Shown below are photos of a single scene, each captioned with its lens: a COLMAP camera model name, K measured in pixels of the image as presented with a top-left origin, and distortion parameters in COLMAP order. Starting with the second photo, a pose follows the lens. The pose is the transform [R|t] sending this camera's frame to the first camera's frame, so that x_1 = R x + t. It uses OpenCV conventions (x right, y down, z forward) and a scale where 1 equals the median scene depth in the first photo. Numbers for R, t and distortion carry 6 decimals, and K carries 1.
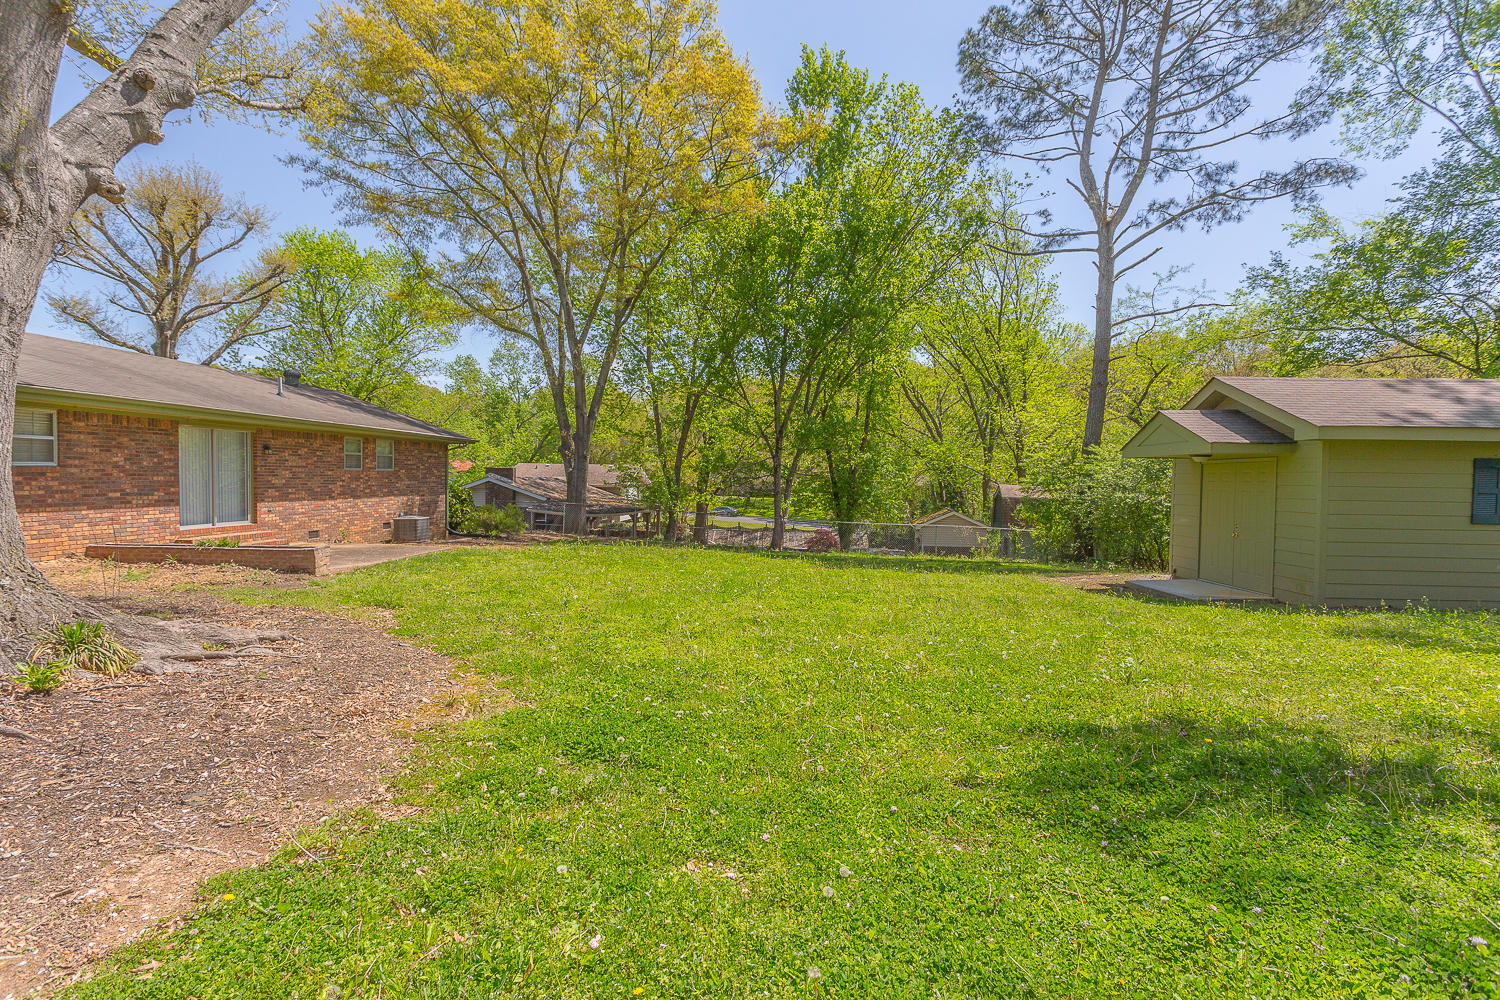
lens RADIAL K [[708.4, 0, 745.7], [0, 708.4, 499.0], [0, 0, 1]] dist [0.002059, 0.000809]
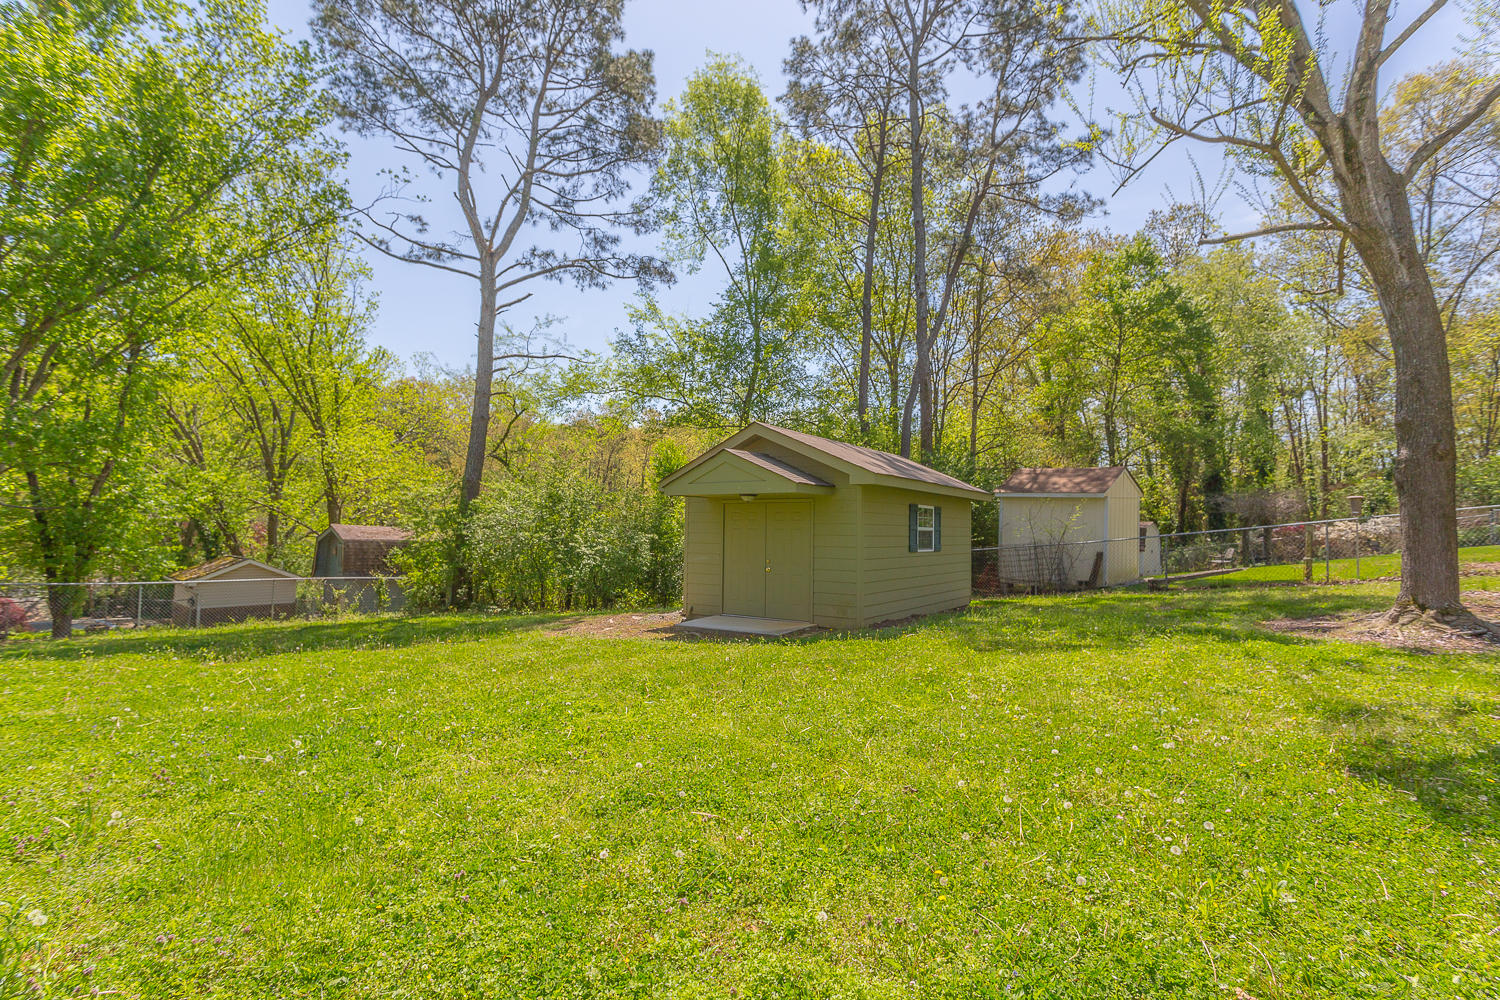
lens RADIAL K [[708.4, 0, 751.8], [0, 708.4, 499.1], [0, 0, 1]] dist [0.002059, 0.000809]
pose [[0.530627, 0.029735, 0.847084, -0.116975], [0.018761, 0.998728, -0.046811, -0.003398], [-0.847398, 0.040731, 0.529394, 0.216065]]
